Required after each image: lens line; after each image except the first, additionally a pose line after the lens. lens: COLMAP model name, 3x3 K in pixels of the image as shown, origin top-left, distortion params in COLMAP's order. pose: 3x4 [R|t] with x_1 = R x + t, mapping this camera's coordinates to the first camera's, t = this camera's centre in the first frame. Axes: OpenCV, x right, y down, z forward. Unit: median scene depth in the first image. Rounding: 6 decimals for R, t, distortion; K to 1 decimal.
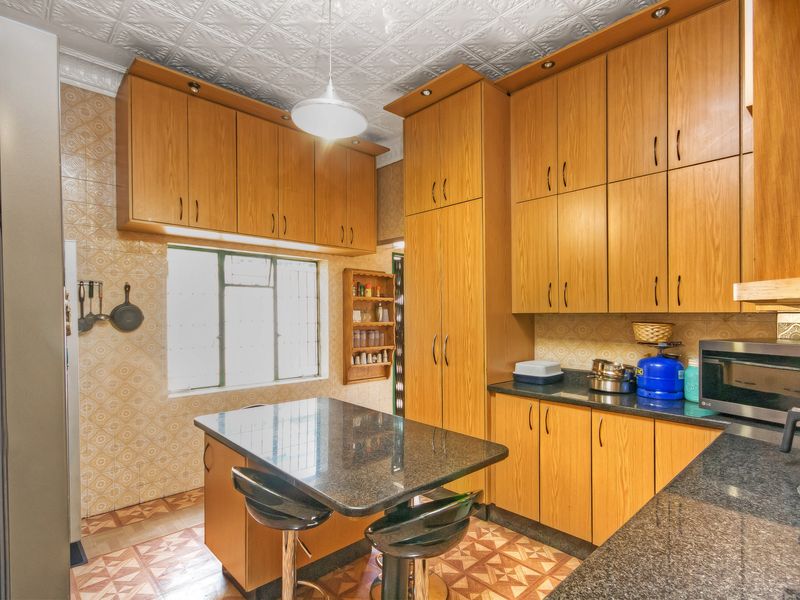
lens RADIAL K [[421.9, 0, 399.3], [0, 421.9, 308.9], [0, 0, 1]] dist [0.002069, -0.000156]
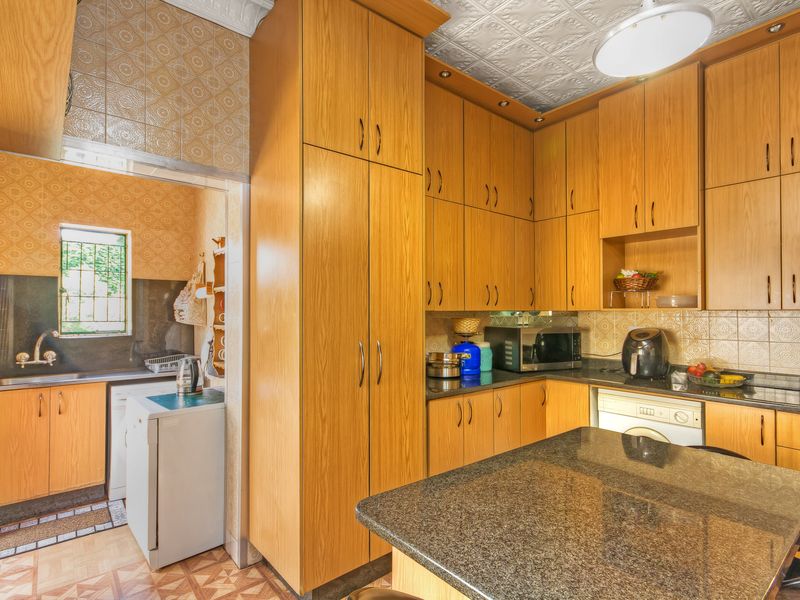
lens RADIAL K [[421.9, 0, 399.3], [0, 421.9, 308.9], [0, 0, 1]] dist [0.002069, -0.000156]
pose [[0.056811, 0.013106, 0.998299, -0.684710], [0.007974, 0.999876, -0.013580, 0.017964], [-0.998353, 0.008732, 0.056699, 1.048822]]
